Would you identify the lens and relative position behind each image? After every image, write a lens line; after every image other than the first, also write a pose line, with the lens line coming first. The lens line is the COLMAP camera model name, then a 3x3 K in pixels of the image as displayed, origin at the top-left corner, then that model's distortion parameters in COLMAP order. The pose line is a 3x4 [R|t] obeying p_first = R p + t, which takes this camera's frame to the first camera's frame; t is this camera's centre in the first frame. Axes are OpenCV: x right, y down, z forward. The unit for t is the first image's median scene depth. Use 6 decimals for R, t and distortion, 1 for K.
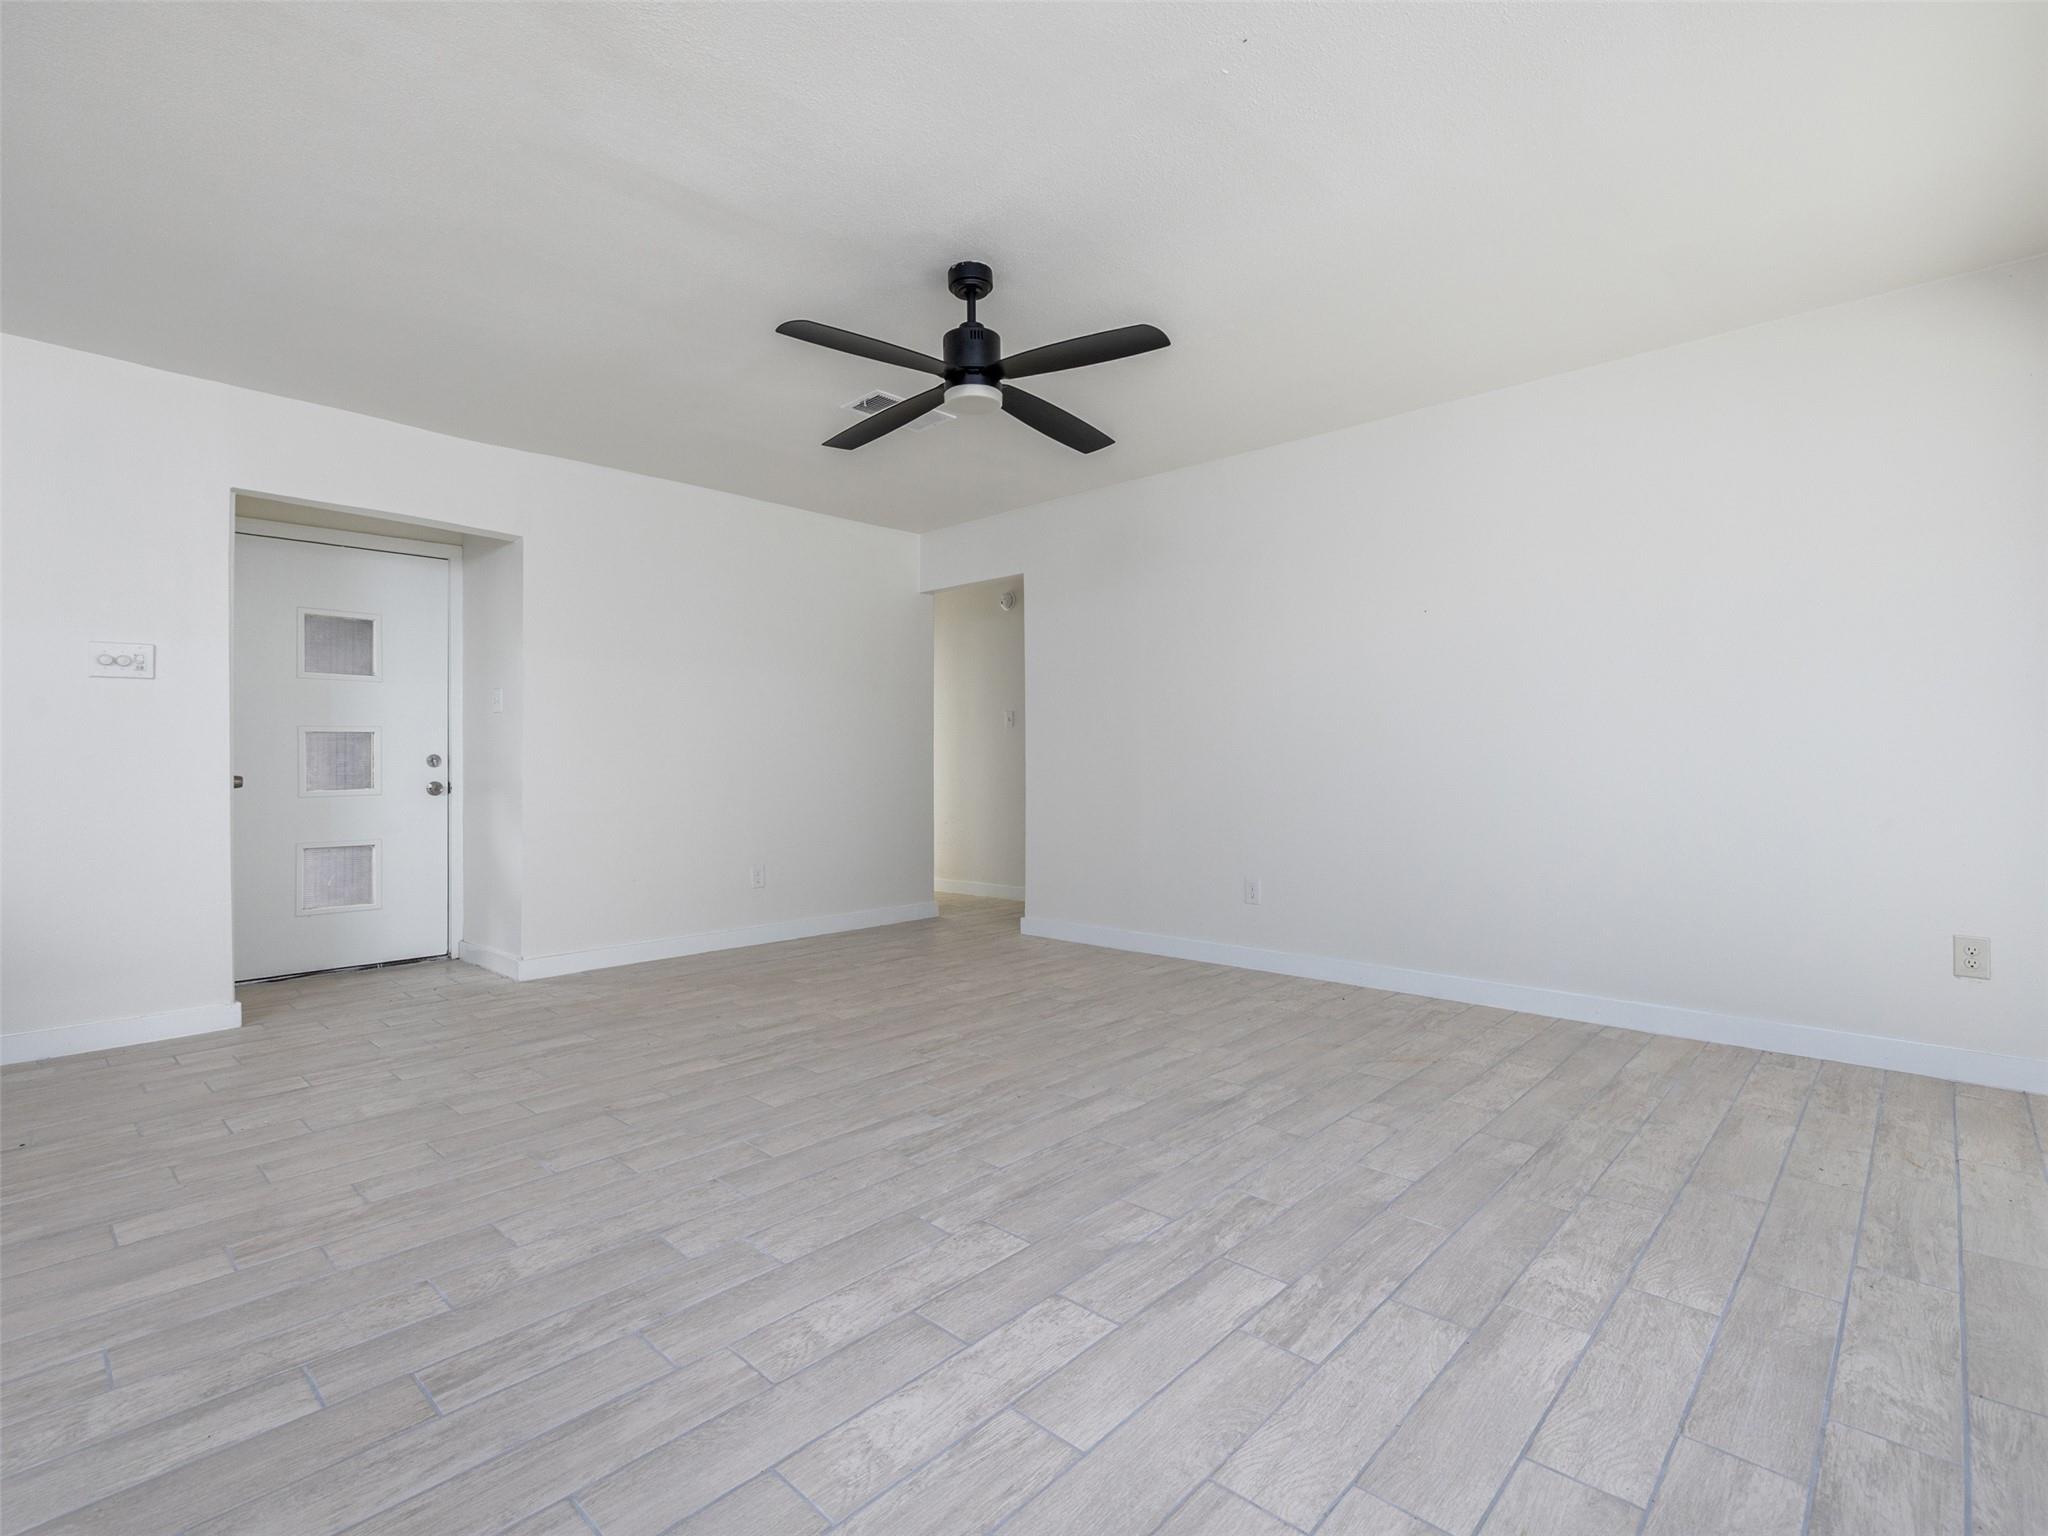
lens RADIAL K [[975.3, 0, 1028.8], [0, 975.3, 756.5], [0, 0, 1]] dist [-0.002142, 0.000142]
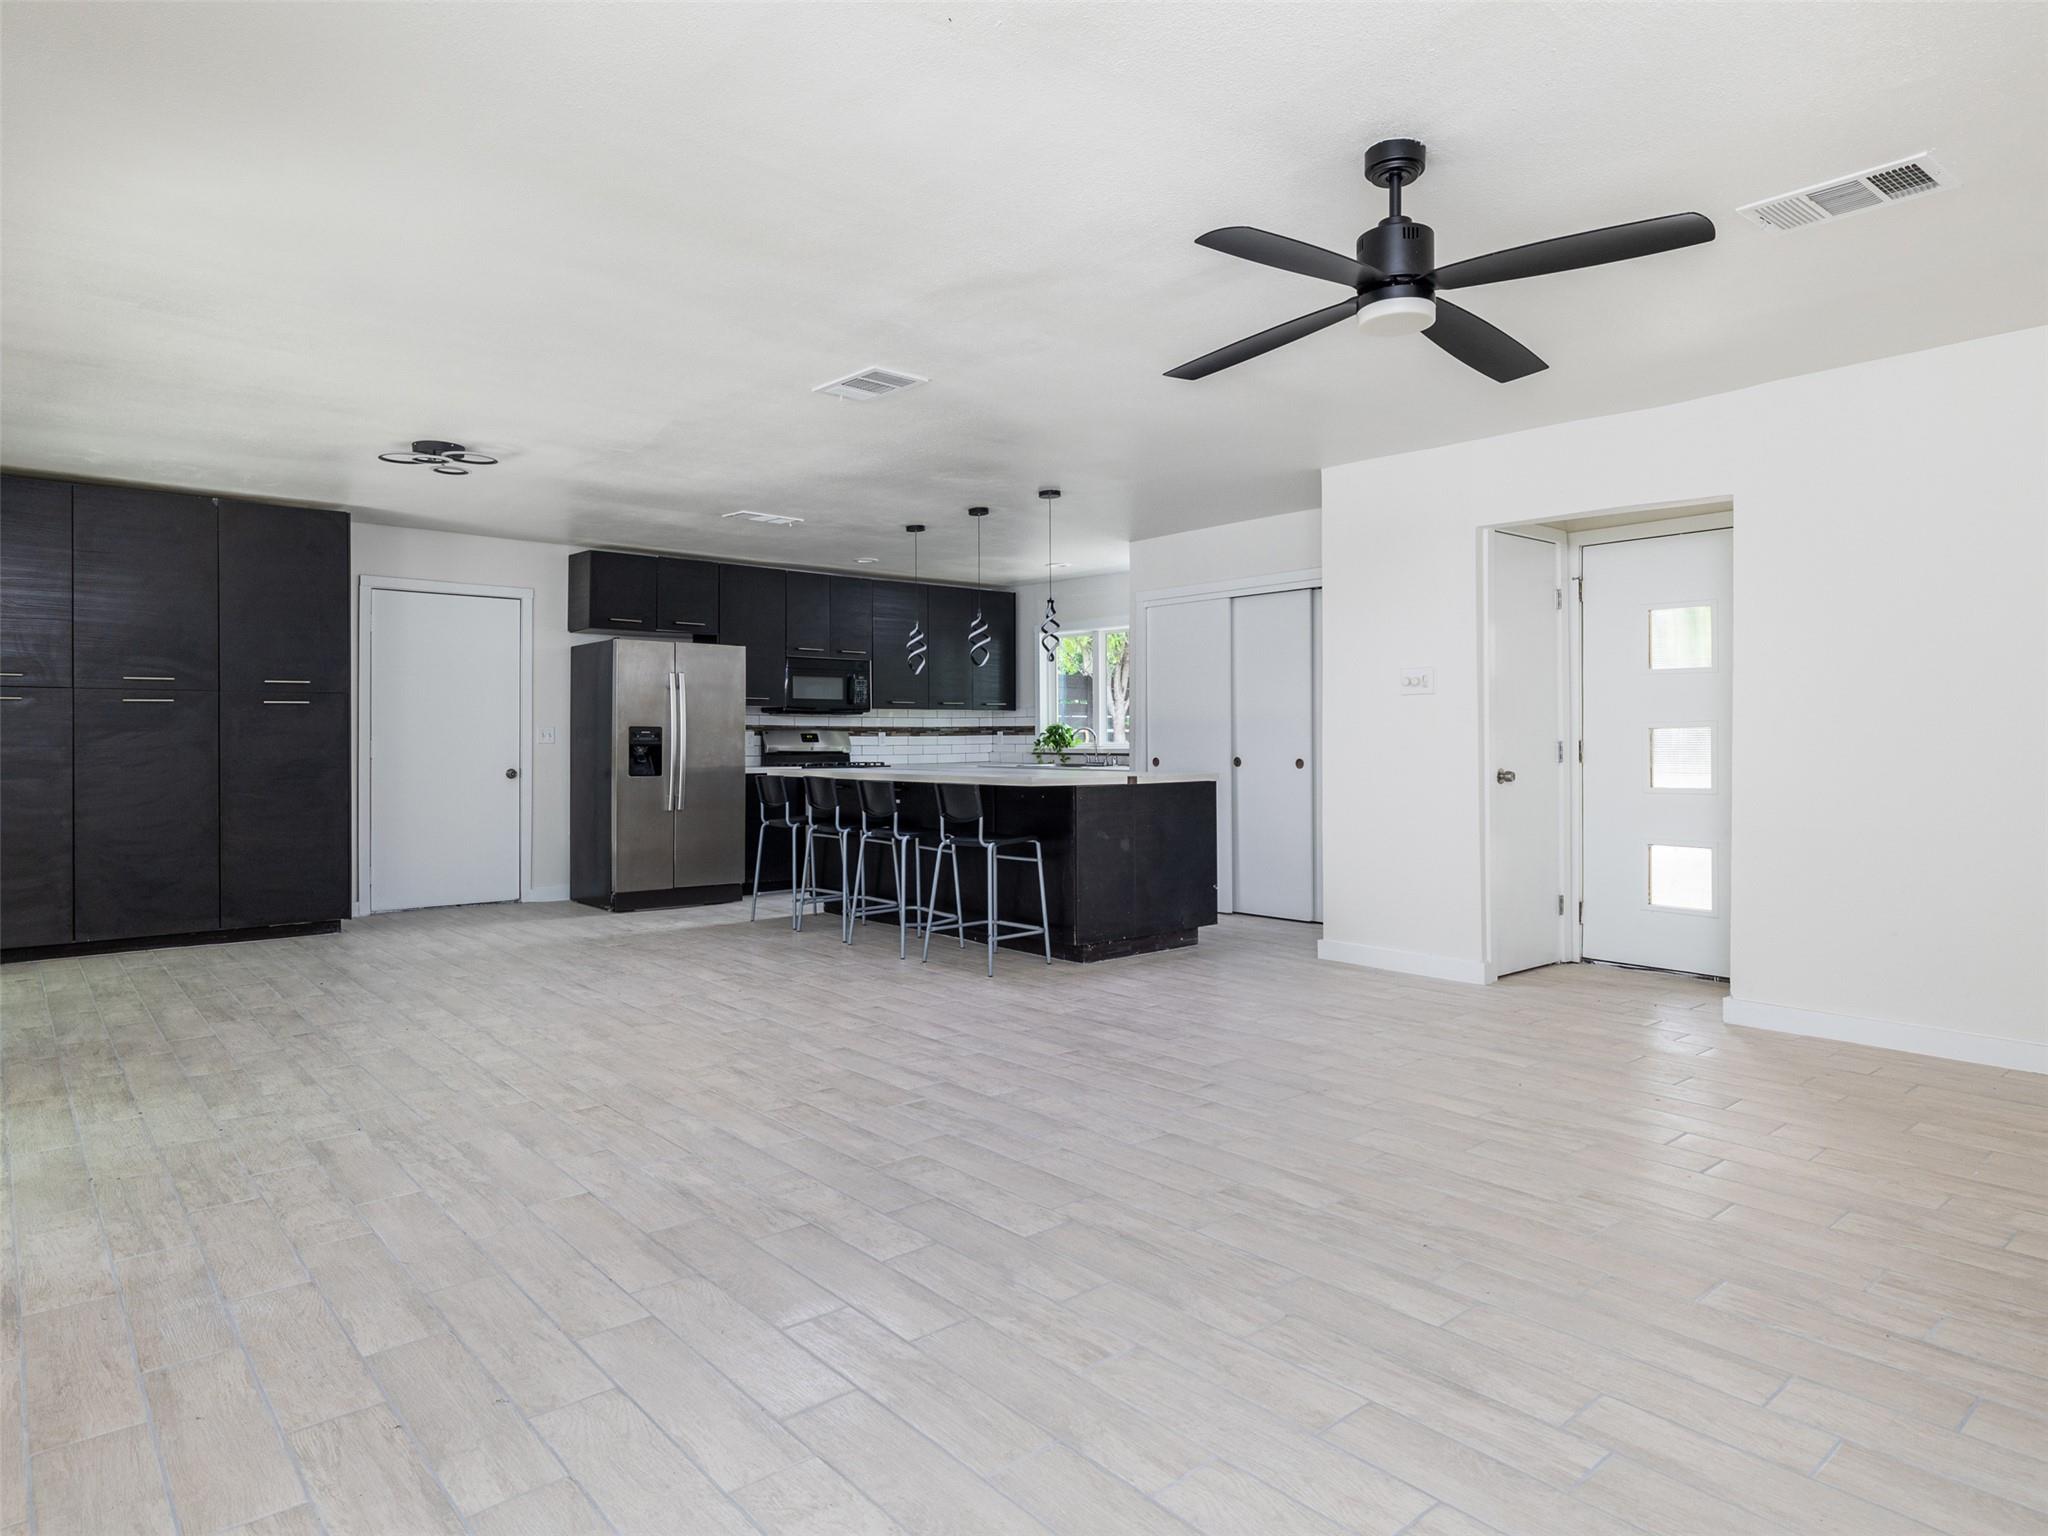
lens RADIAL K [[1222.5, 0, 1027.0], [0, 1222.5, 744.5], [0, 0, 1]] dist [-0.004901, -0.000685]
pose [[-0.111964, 0.009427, -0.993668, 1.059164], [0.007622, 0.999934, 0.008628, -0.043928], [0.993683, -0.006608, -0.112029, 0.916511]]
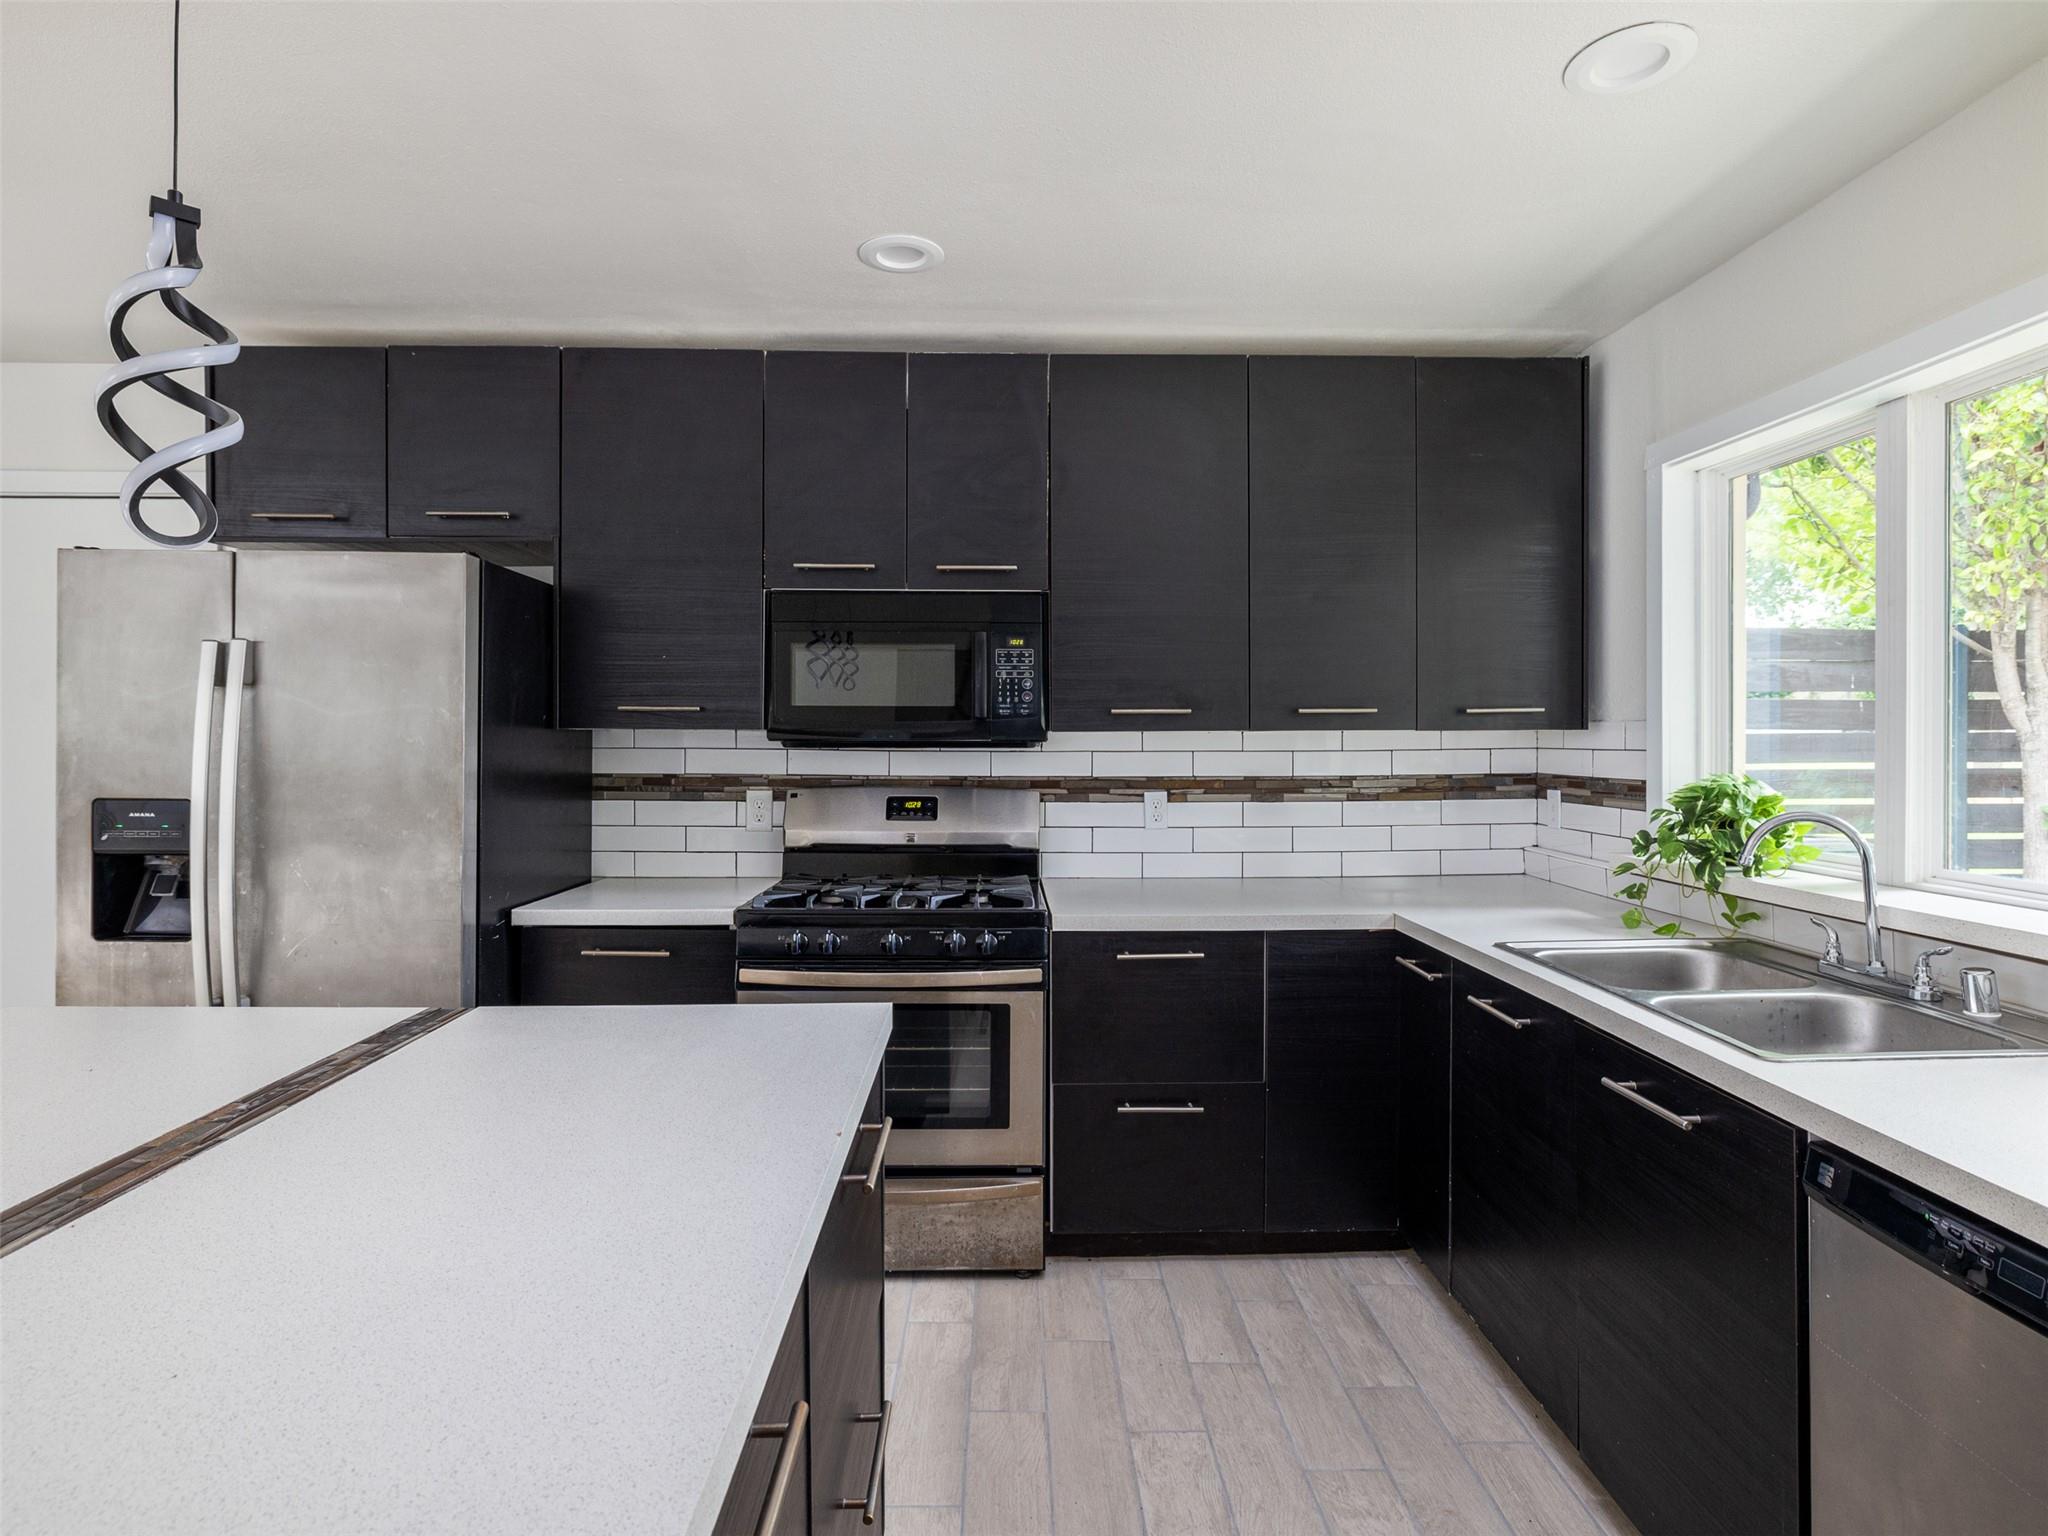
lens RADIAL K [[1091.3, 0, 1018.1], [0, 1091.3, 747.7], [0, 0, 1]] dist [-0.004408, -0.000754]
pose [[-0.719897, 0.010130, -0.694007, -1.839169], [0.006596, 0.999948, 0.007754, -0.117631], [0.694050, 0.001004, -0.719926, 0.833196]]
